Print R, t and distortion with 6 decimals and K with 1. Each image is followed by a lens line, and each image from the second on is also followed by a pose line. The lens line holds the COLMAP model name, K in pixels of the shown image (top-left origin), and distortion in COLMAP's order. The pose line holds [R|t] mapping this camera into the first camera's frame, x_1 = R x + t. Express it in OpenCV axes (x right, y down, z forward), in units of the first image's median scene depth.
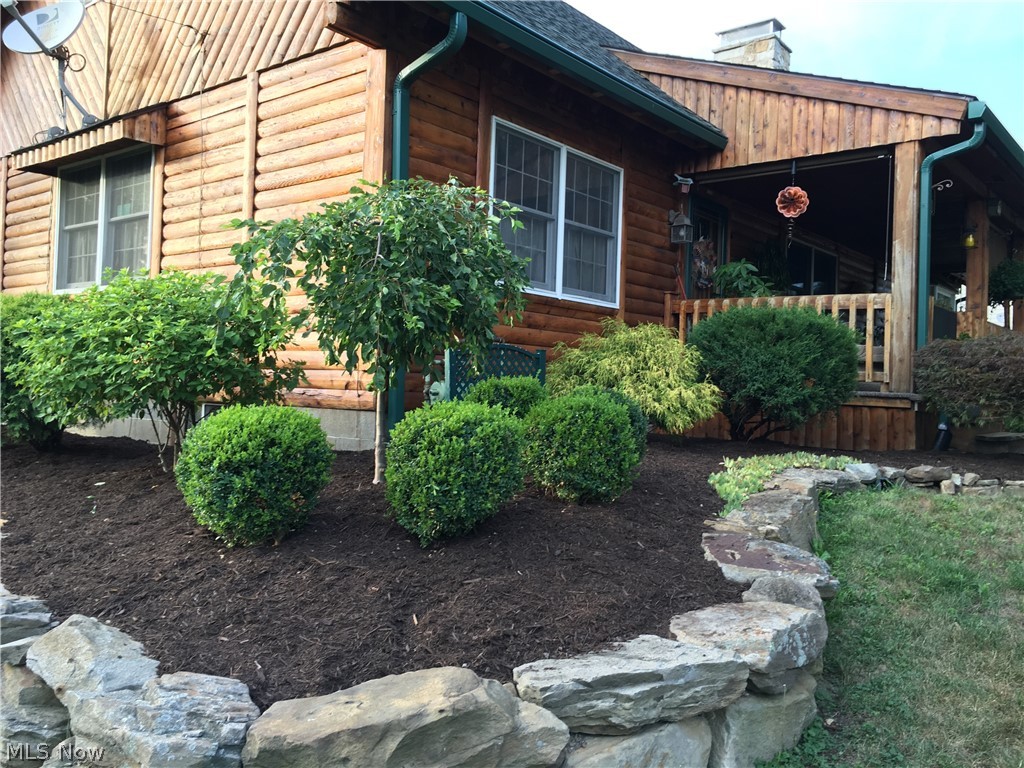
lens RADIAL K [[858.7, 0, 513.1], [0, 858.7, 369.8], [0, 0, 1]] dist [0.088358, -0.117458]
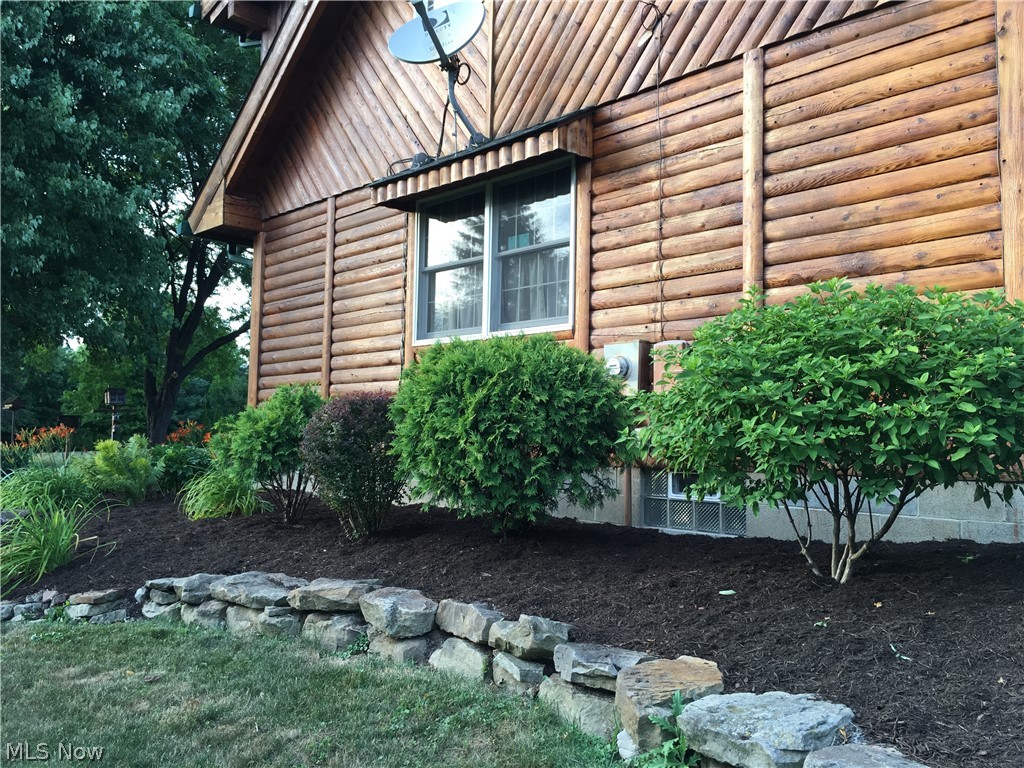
lens RADIAL K [[858.7, 0, 513.1], [0, 858.7, 369.8], [0, 0, 1]] dist [0.088358, -0.117458]
pose [[0.994467, -0.027112, -0.101494, -0.397721], [0.020105, 0.997384, -0.069430, -0.000973], [0.103111, 0.067005, 0.992410, 0.189966]]
